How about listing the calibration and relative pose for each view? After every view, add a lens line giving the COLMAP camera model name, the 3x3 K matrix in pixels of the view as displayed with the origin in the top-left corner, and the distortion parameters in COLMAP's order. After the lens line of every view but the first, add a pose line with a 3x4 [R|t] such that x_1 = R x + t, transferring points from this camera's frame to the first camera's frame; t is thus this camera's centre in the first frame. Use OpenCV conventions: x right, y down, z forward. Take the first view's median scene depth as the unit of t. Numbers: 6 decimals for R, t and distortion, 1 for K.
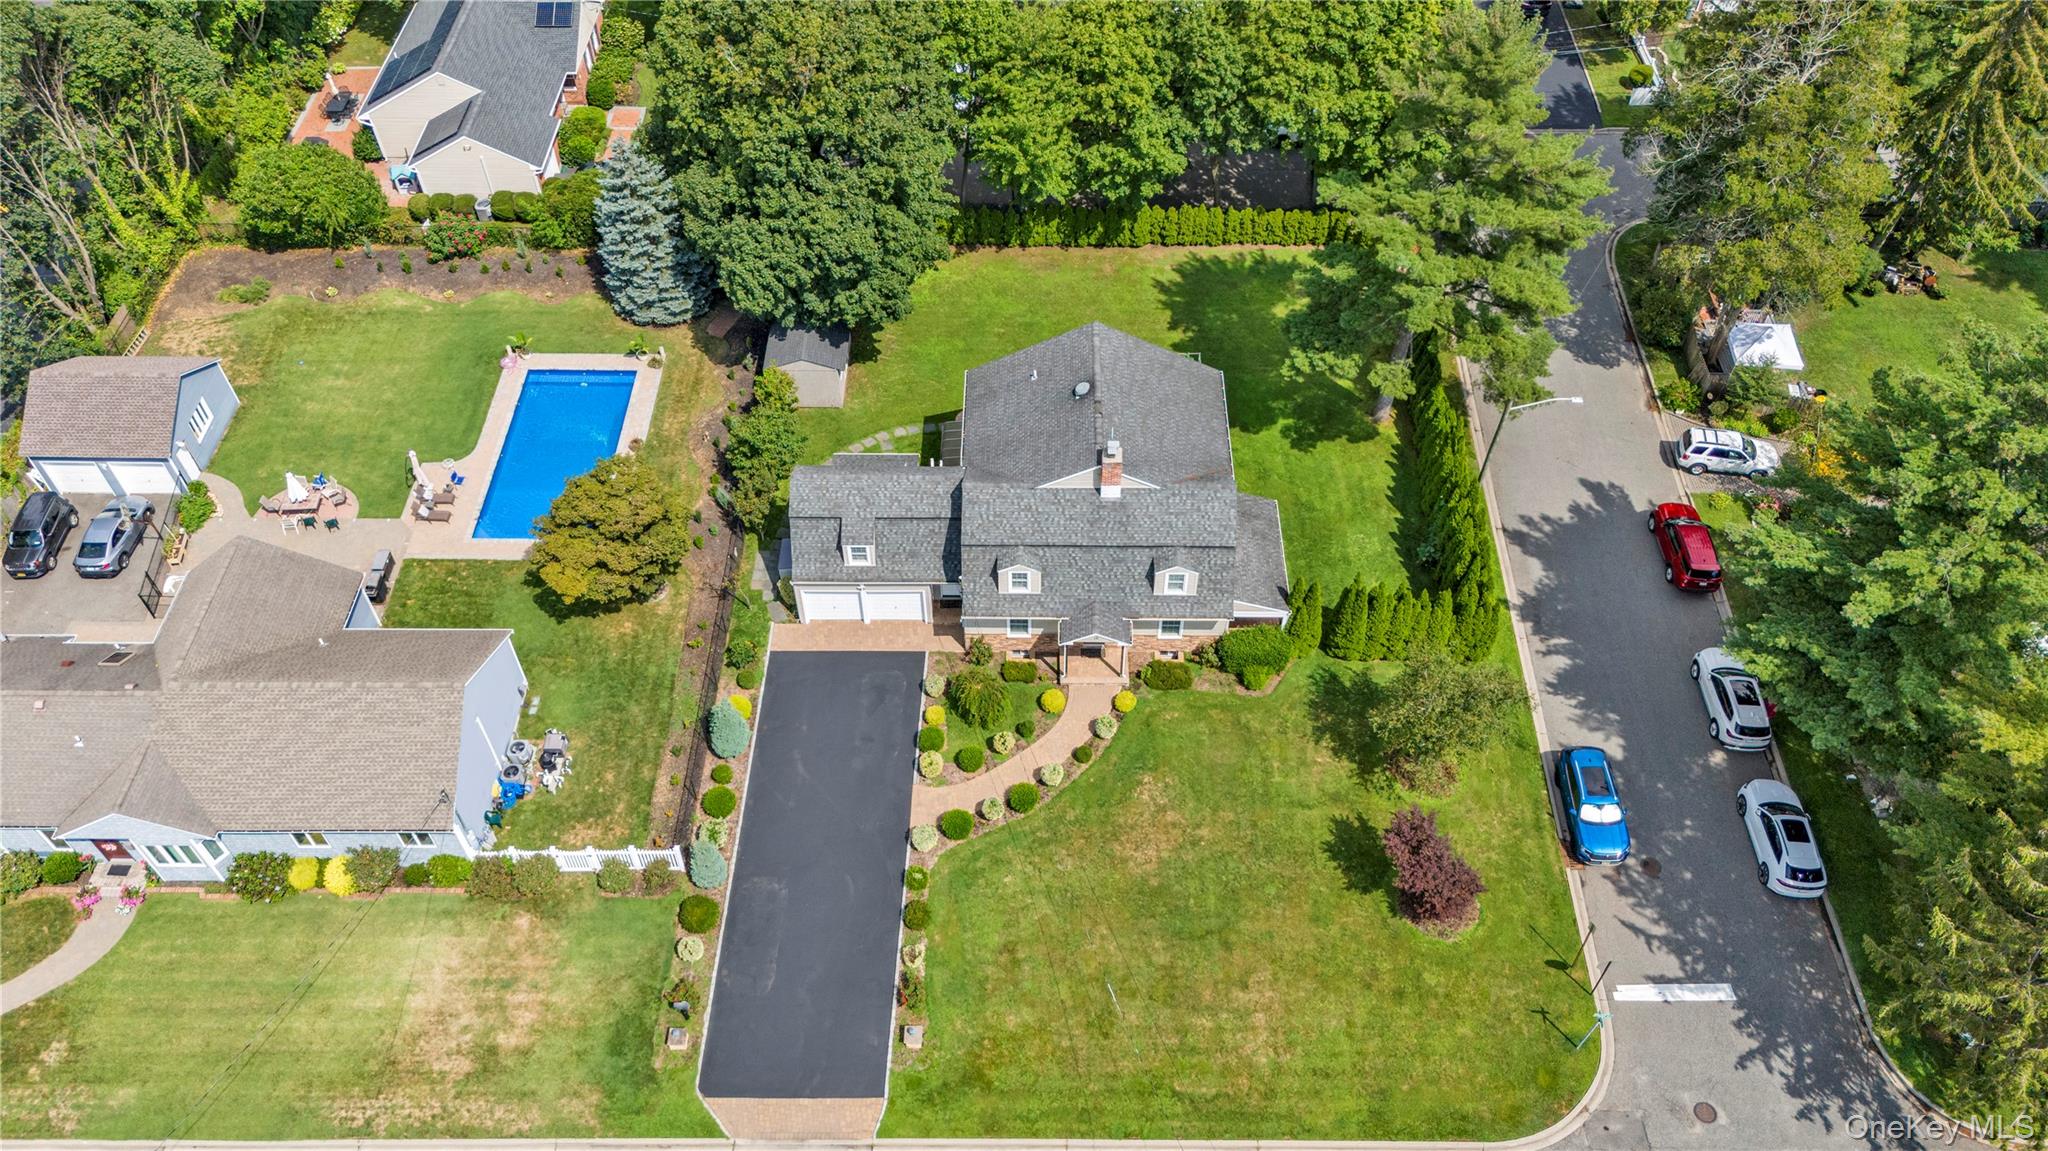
lens RADIAL K [[1494.9, 0, 1012.8], [0, 1494.9, 588.3], [0, 0, 1]] dist [0.088028, -0.139789]
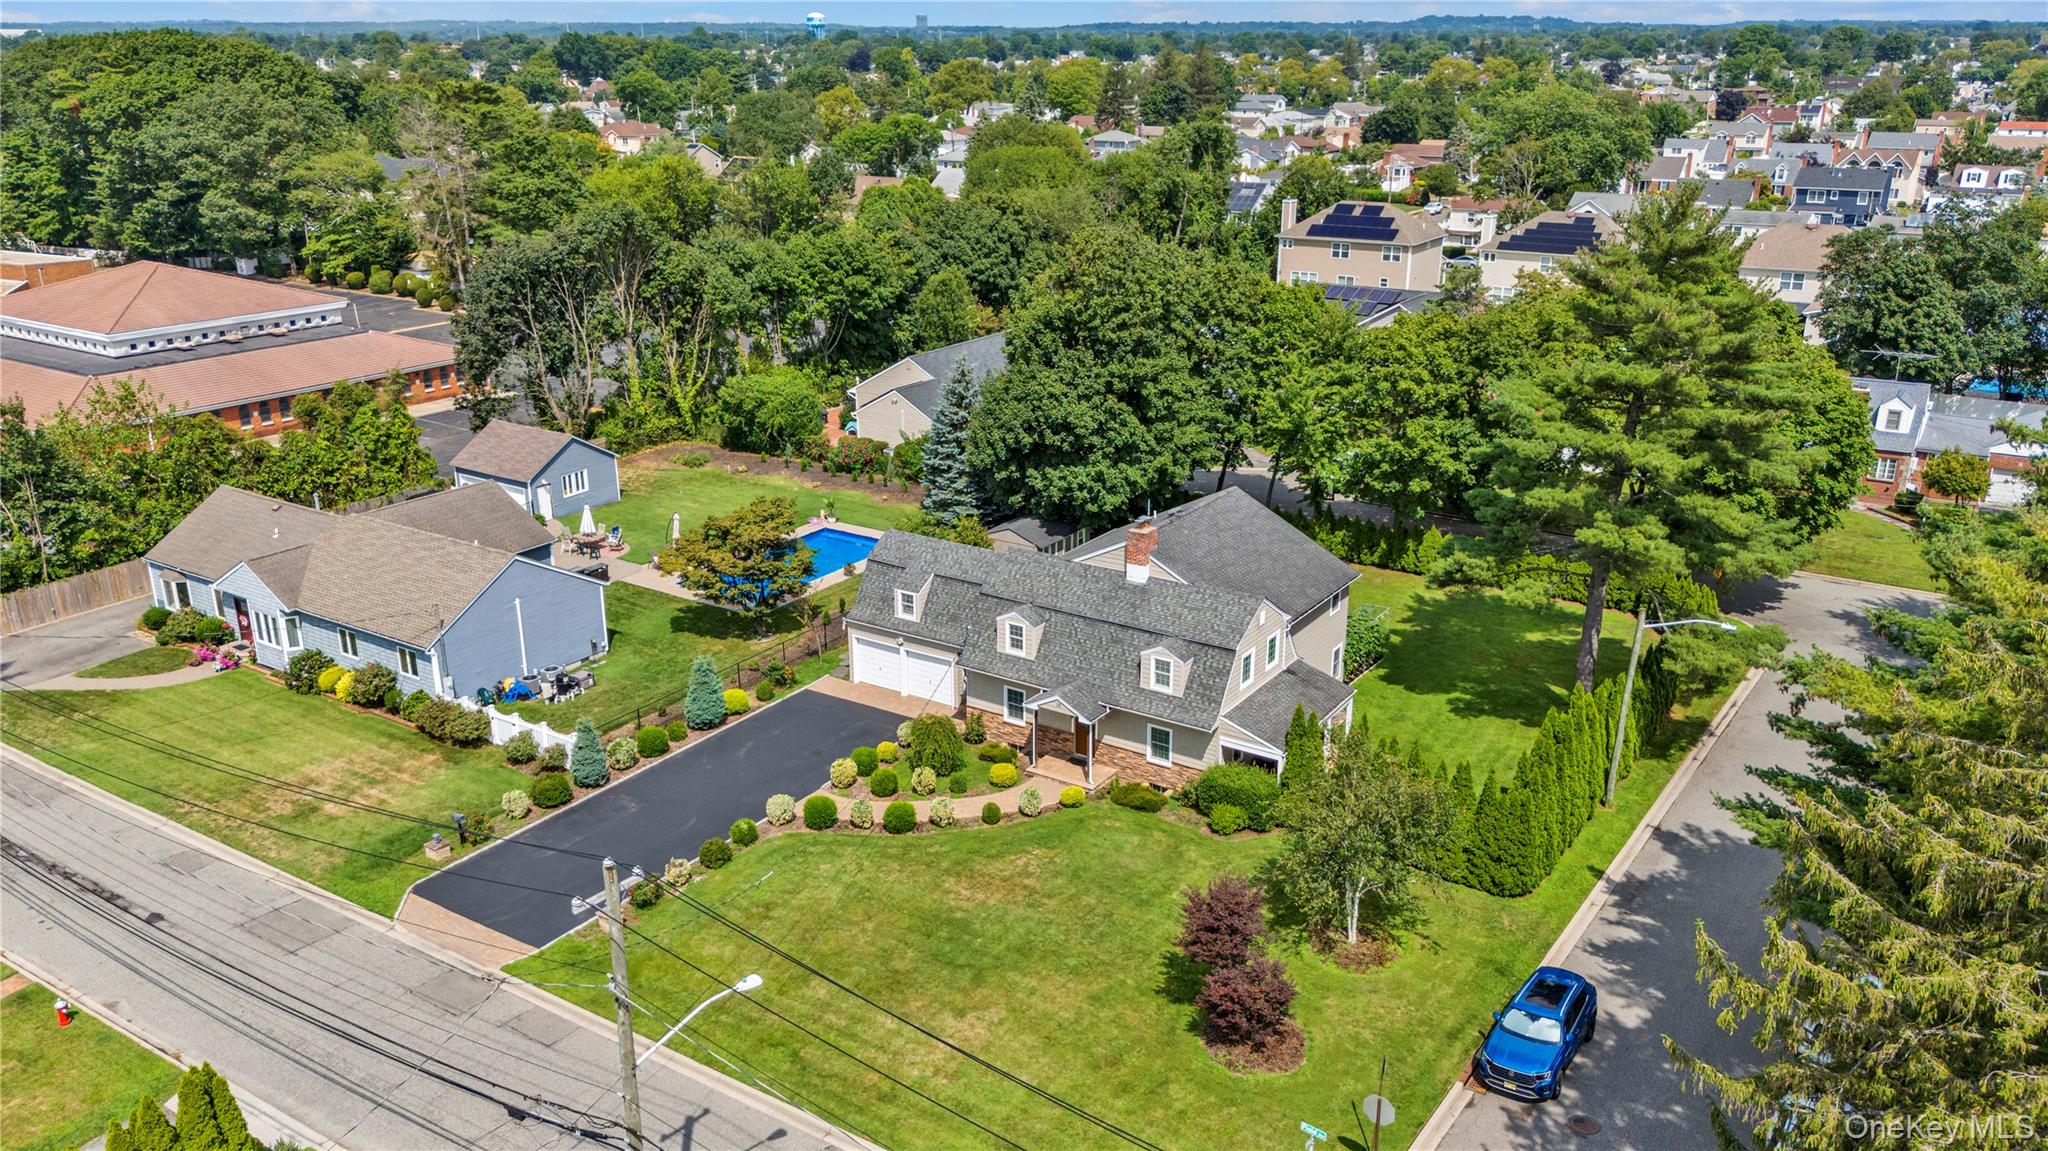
lens RADIAL K [[1510.7, 0, 1023.4], [0, 1510.7, 616.0], [0, 0, 1]] dist [0.066228, -0.064932]
pose [[0.843284, 0.198817, -0.499344, 0.471084], [-0.411353, 0.836703, -0.361548, 0.318730], [0.345920, 0.510294, 0.787362, 0.245277]]
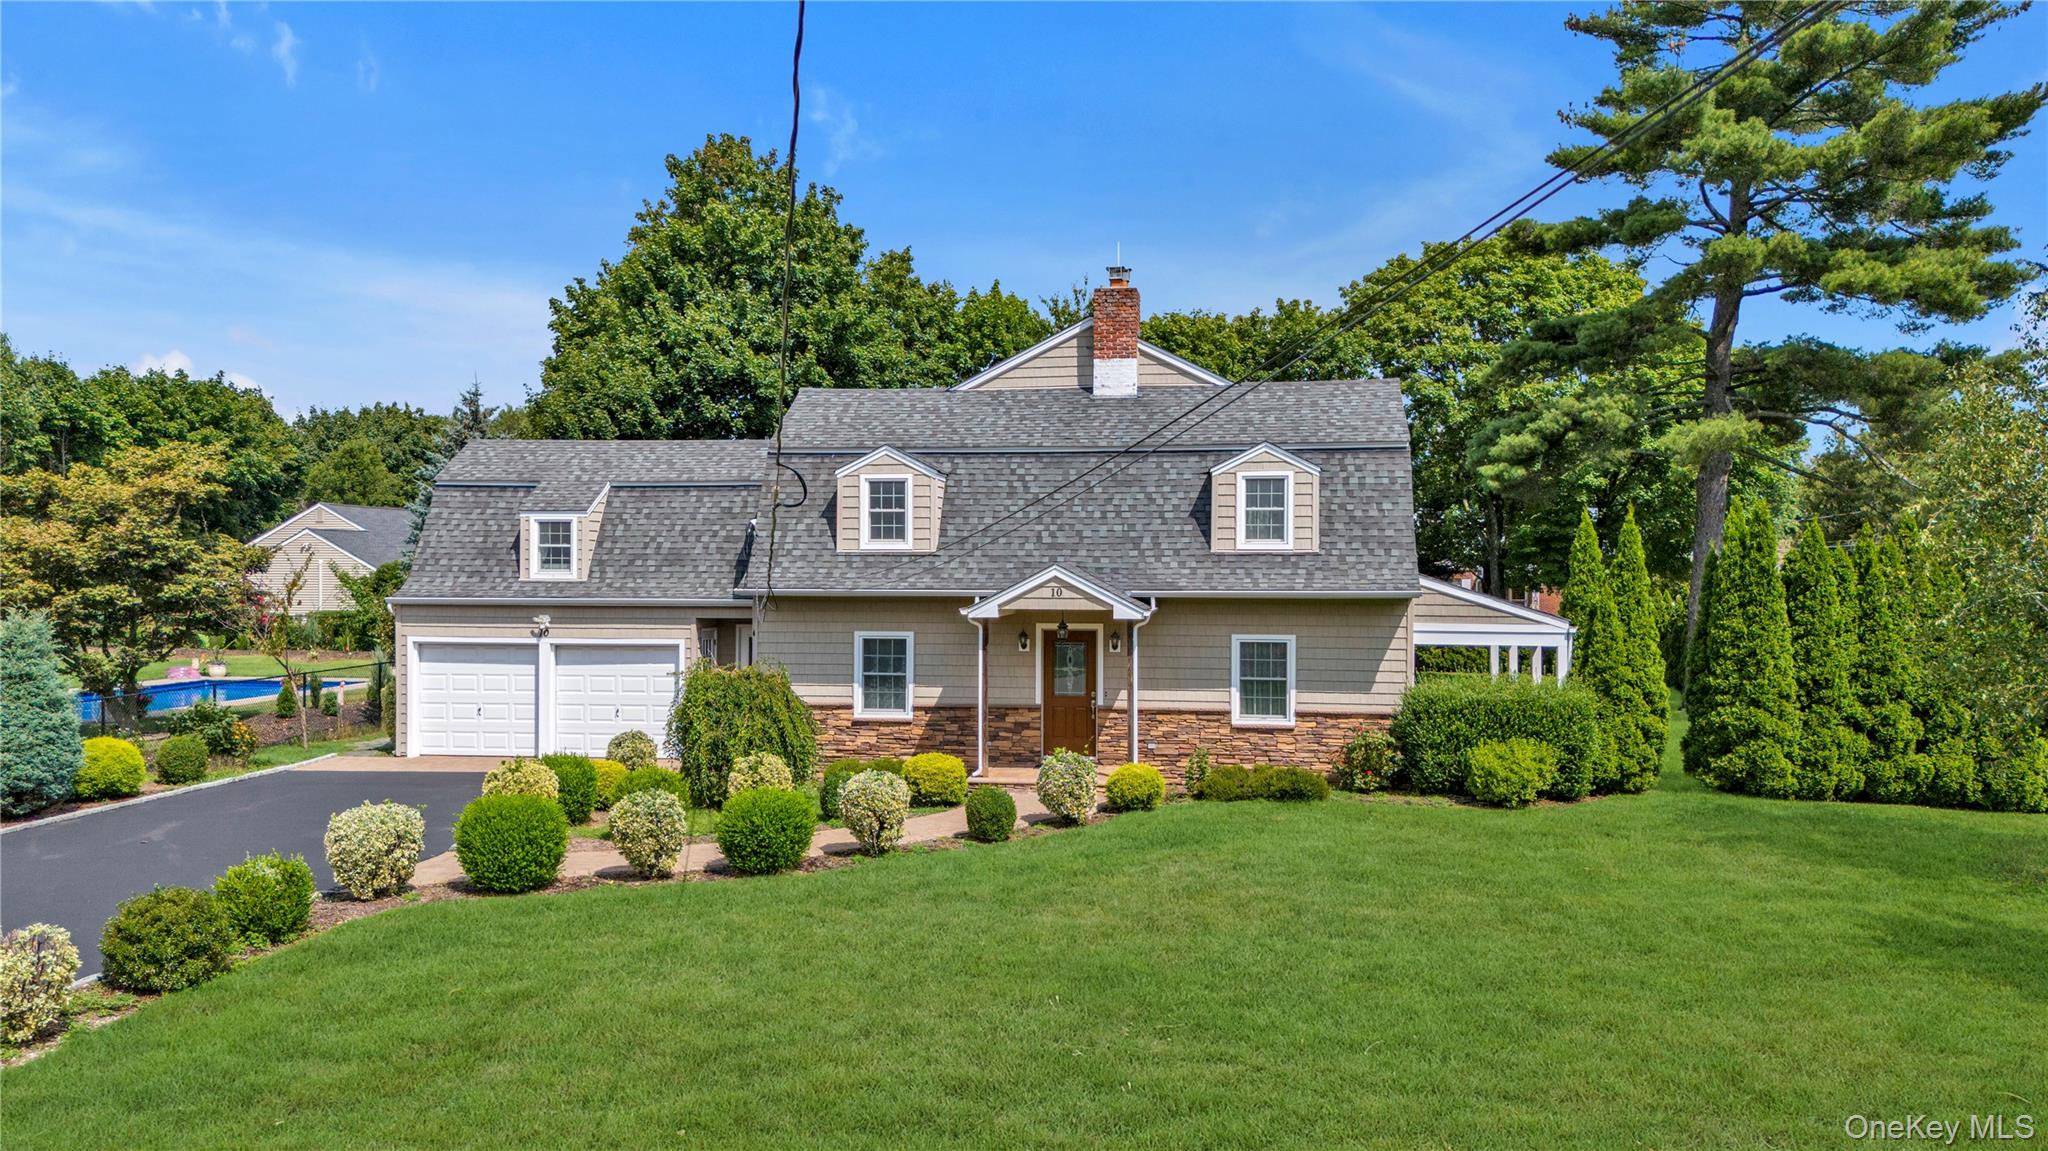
lens RADIAL K [[1524.3, 0, 1024.0], [0, 1524.3, 575.5], [0, 0, 1]] dist [0.062657, -0.067872]
pose [[0.993508, 0.017343, -0.112430, 0.089431], [-0.095752, 0.661117, -0.744147, 0.315383], [0.061424, 0.750082, 0.658486, 0.724374]]
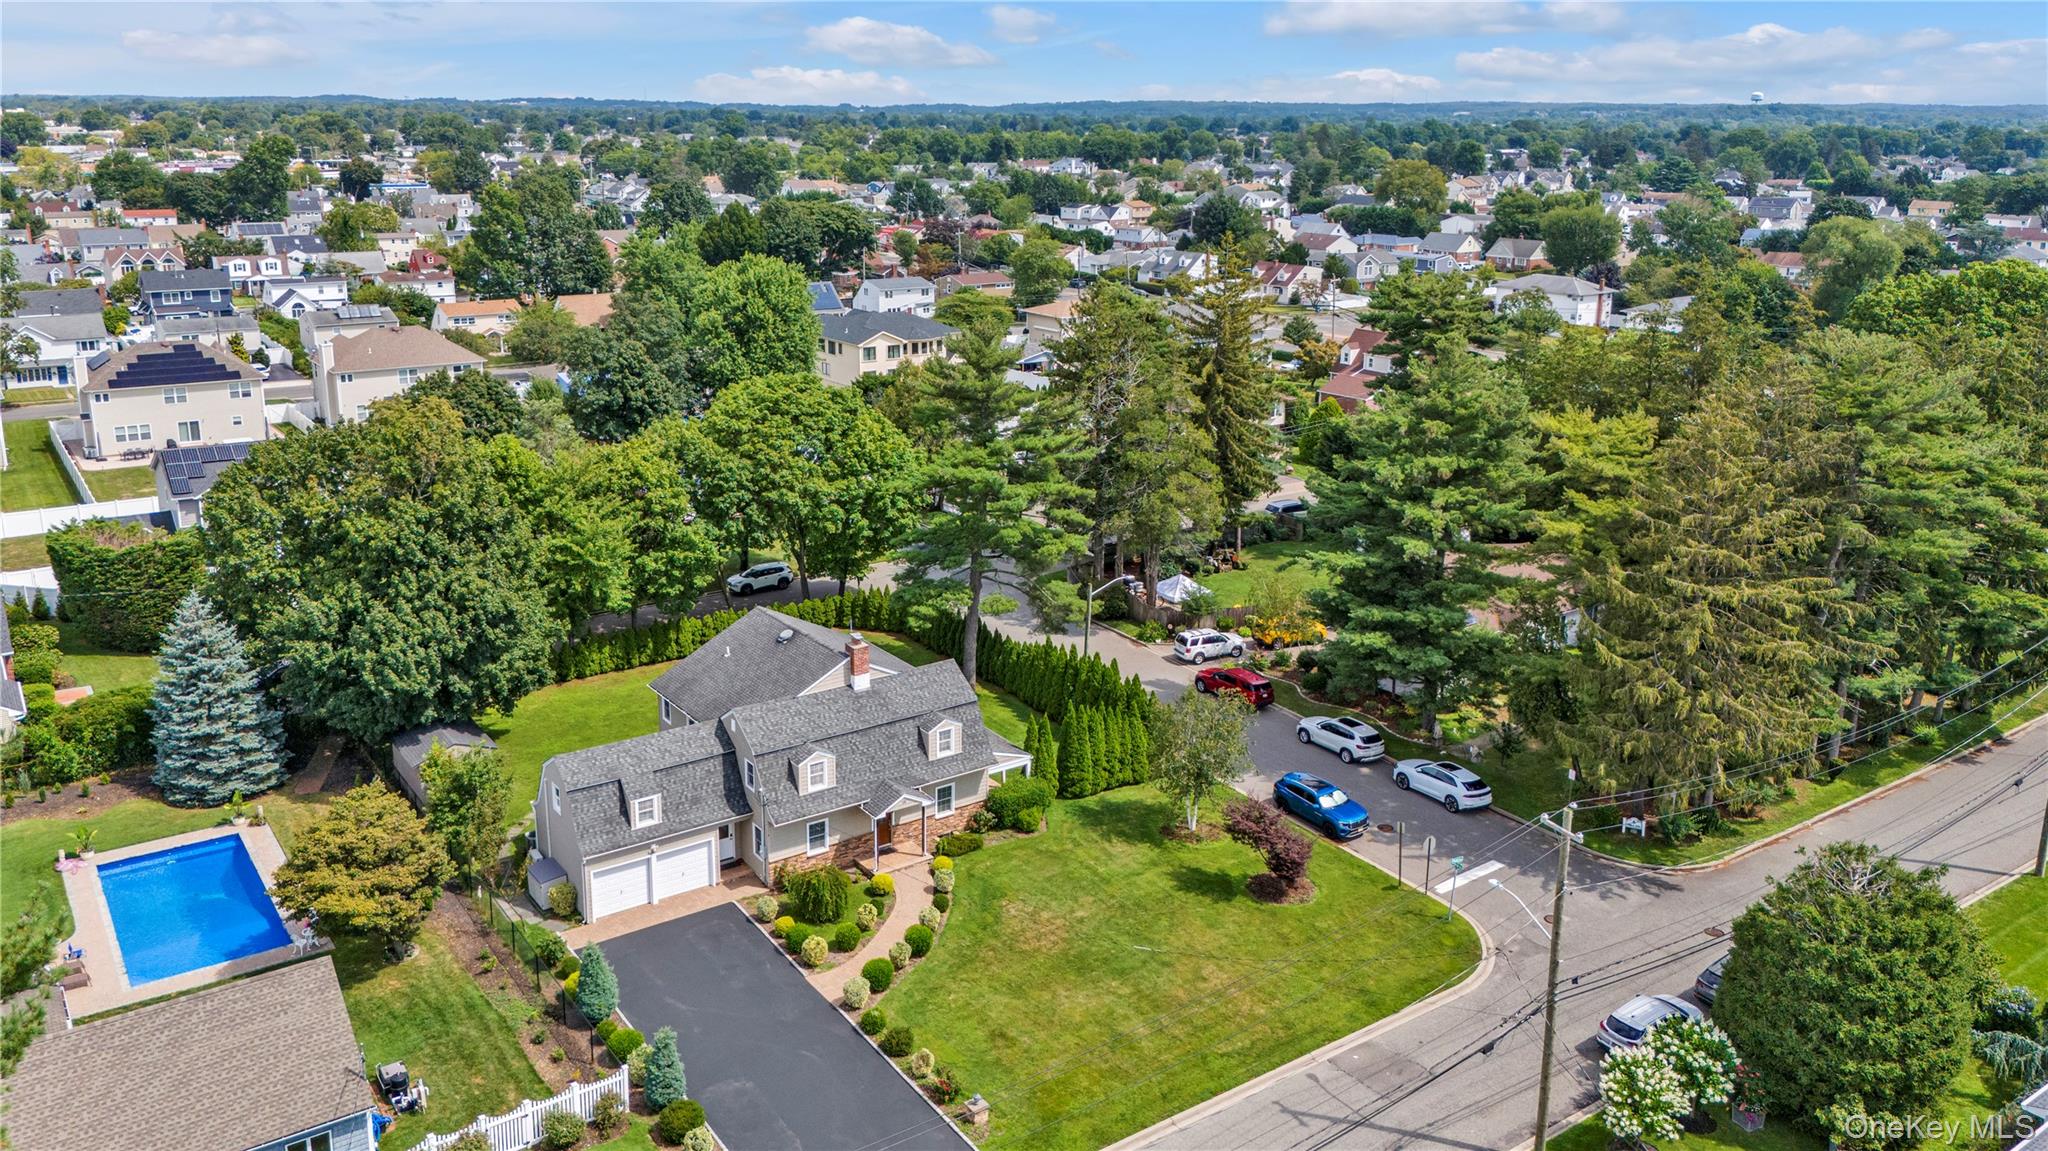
lens RADIAL K [[1530.4, 0, 983.8], [0, 1530.4, 519.9], [0, 0, 1]] dist [0.048946, -0.041768]
pose [[0.819573, -0.130758, 0.557856, -0.463018], [0.423780, 0.793605, -0.436579, 0.362161], [-0.385631, 0.594217, 0.705830, 0.098749]]
